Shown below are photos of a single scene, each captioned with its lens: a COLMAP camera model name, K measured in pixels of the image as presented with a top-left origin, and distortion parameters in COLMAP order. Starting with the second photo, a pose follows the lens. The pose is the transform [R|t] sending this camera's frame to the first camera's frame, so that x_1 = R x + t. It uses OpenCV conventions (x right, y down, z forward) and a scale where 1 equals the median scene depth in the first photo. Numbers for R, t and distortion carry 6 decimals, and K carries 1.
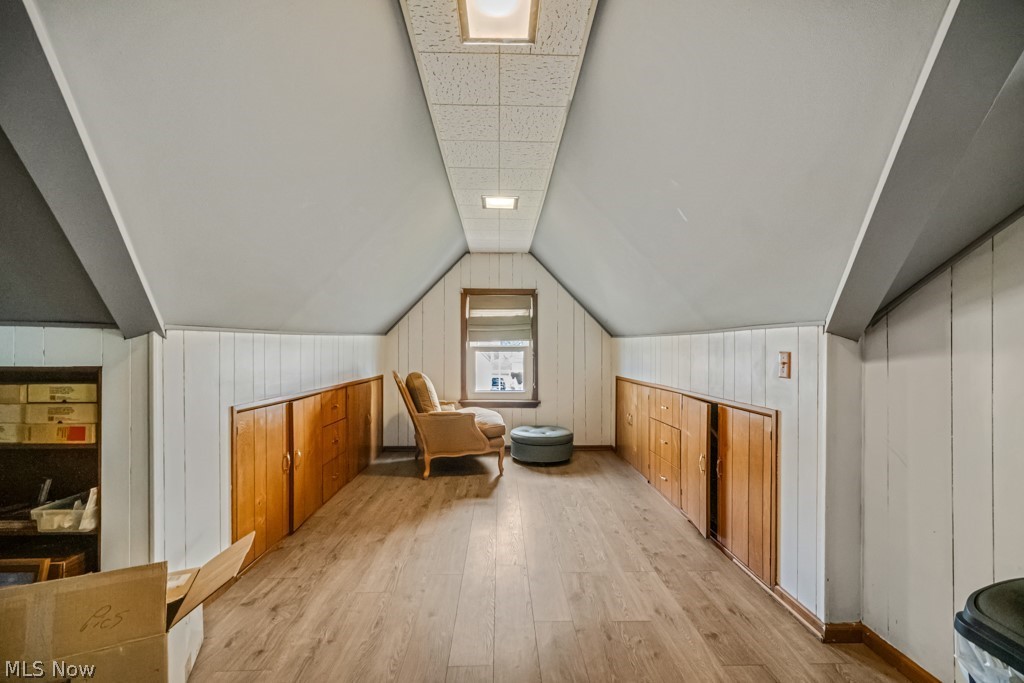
lens RADIAL K [[409.4, 0, 513.0], [0, 409.4, 347.0], [0, 0, 1]] dist [0.016127, 0.000187]
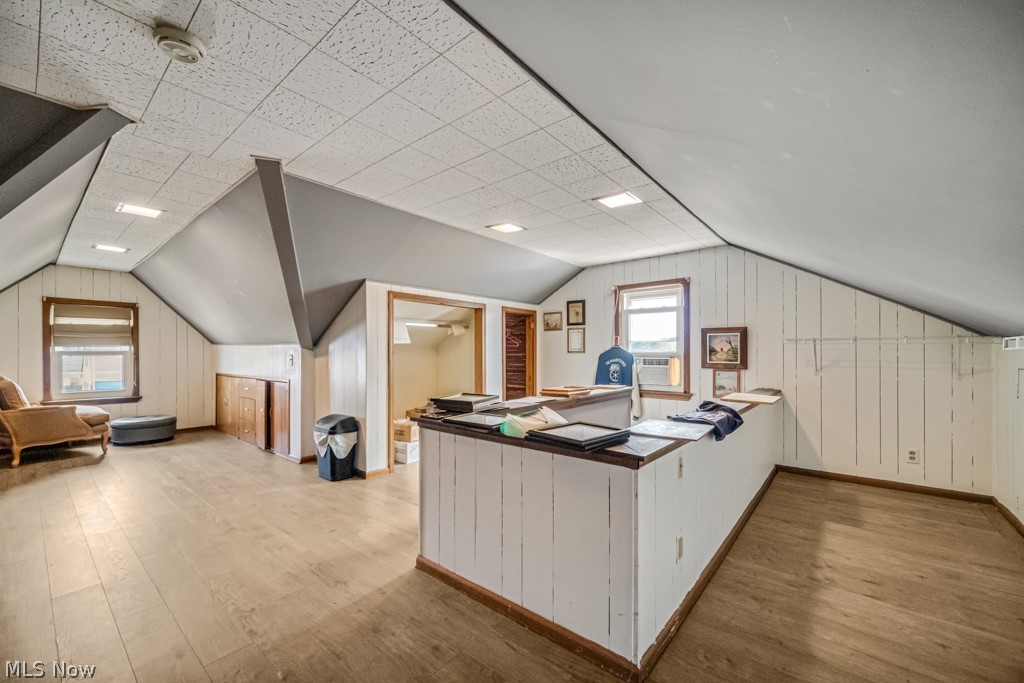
lens RADIAL K [[409.4, 0, 488.6], [0, 409.4, 354.3], [0, 0, 1]] dist [0.016127, 0.000187]
pose [[0.693936, -0.004956, 0.720019, -0.110702], [-0.002891, 0.999949, 0.009669, -0.007305], [-0.720030, -0.008791, 0.693887, -0.629025]]
